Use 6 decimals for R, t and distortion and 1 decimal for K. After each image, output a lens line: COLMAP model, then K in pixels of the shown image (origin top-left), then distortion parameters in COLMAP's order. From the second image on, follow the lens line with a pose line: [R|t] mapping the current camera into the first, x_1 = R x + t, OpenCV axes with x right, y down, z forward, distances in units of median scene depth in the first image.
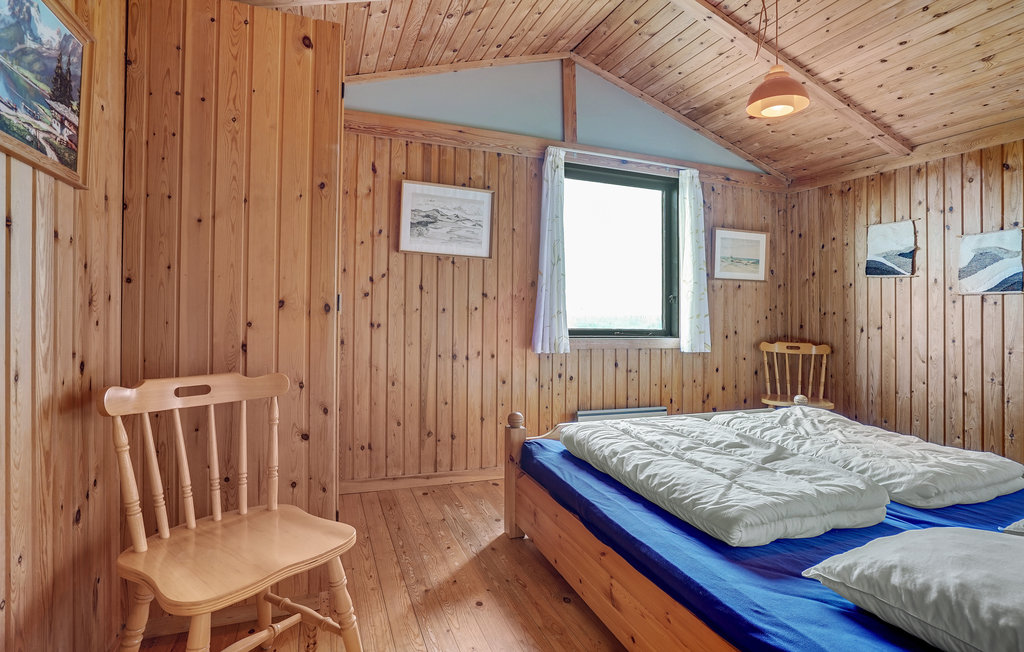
lens RADIAL K [[514.9, 0, 511.4], [0, 514.9, 313.8], [0, 0, 1]] dist [-0.052035, 0.030792]
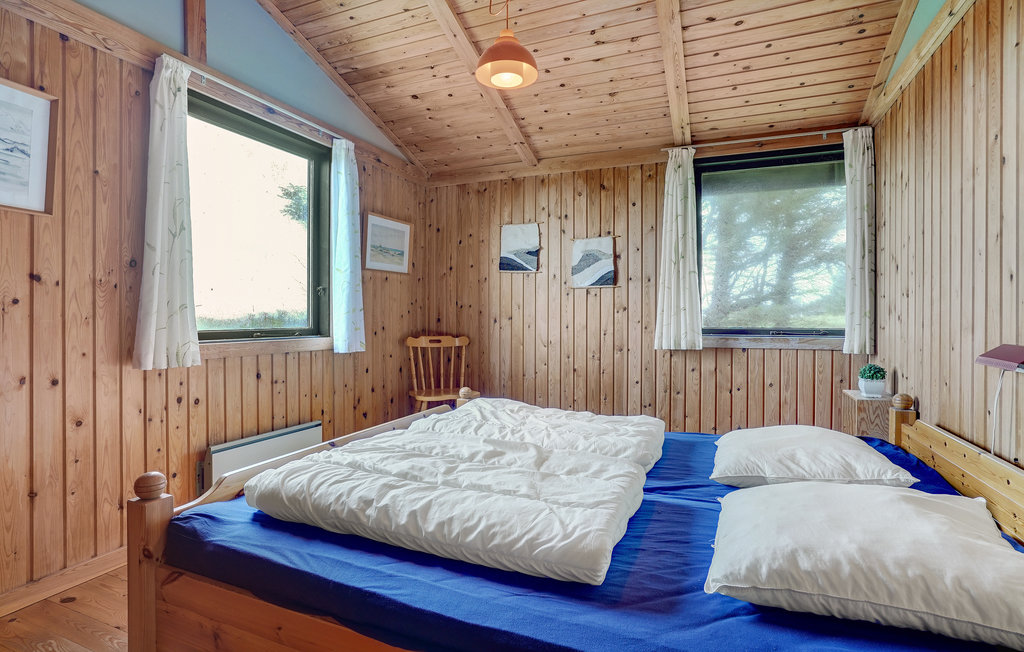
lens RADIAL K [[514.9, 0, 511.4], [0, 514.9, 313.8], [0, 0, 1]] dist [-0.052035, 0.030792]
pose [[0.686754, -0.018583, 0.726652, -0.094721], [0.020027, 0.999777, 0.006641, 0.010672], [-0.726614, 0.009992, 0.686973, 0.229203]]
